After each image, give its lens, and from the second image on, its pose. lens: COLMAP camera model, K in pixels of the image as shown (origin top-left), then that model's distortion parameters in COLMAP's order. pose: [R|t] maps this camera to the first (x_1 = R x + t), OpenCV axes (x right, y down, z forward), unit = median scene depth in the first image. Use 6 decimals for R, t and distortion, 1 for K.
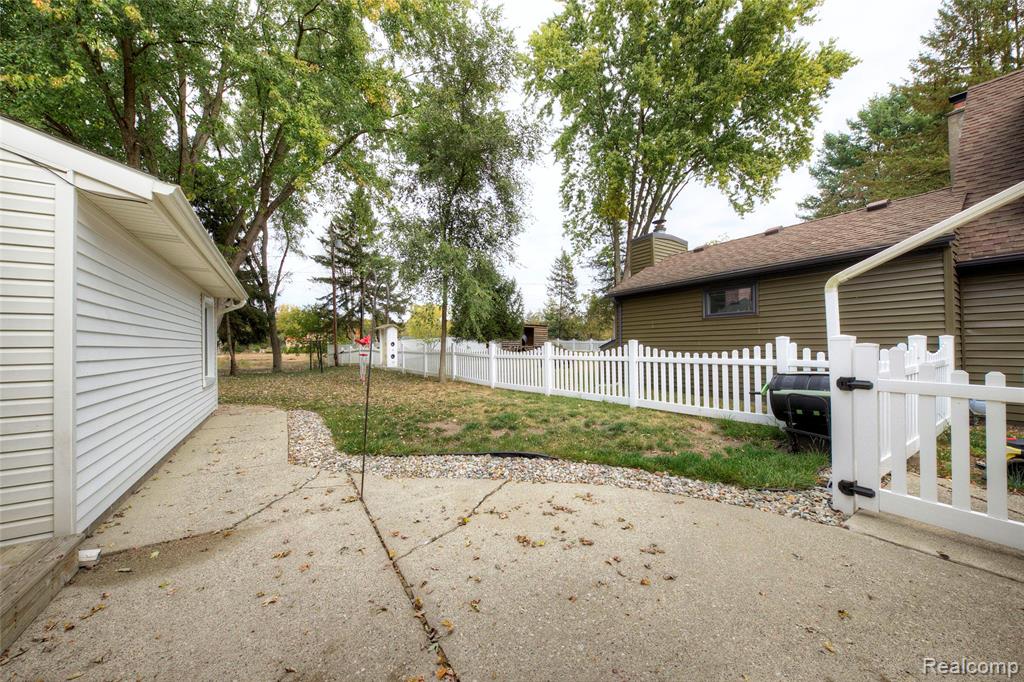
lens RADIAL K [[353.3, 0, 514.2], [0, 353.3, 342.1], [0, 0, 1]] dist [0.012841, -0.008206]
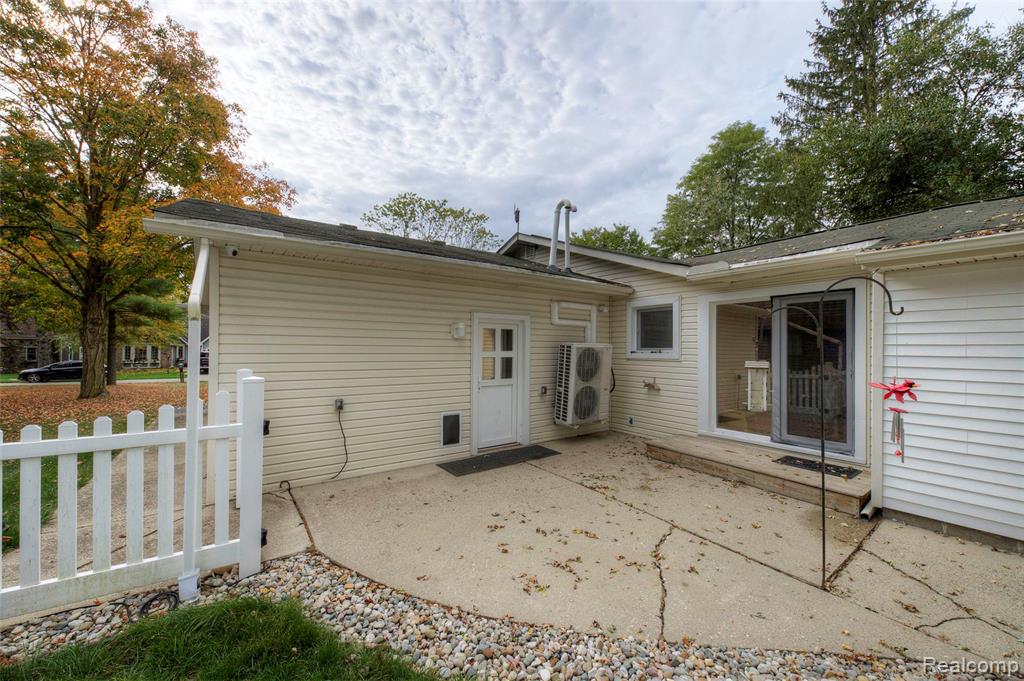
lens RADIAL K [[387.1, 0, 512.0], [0, 387.1, 340.5], [0, 0, 1]] dist [-0.000026, -0.000006]
pose [[-0.999251, 0.005347, -0.038336, 0.303516], [0.006461, 0.999559, -0.028984, -0.083249], [0.038164, -0.029210, -0.998844, 2.037642]]
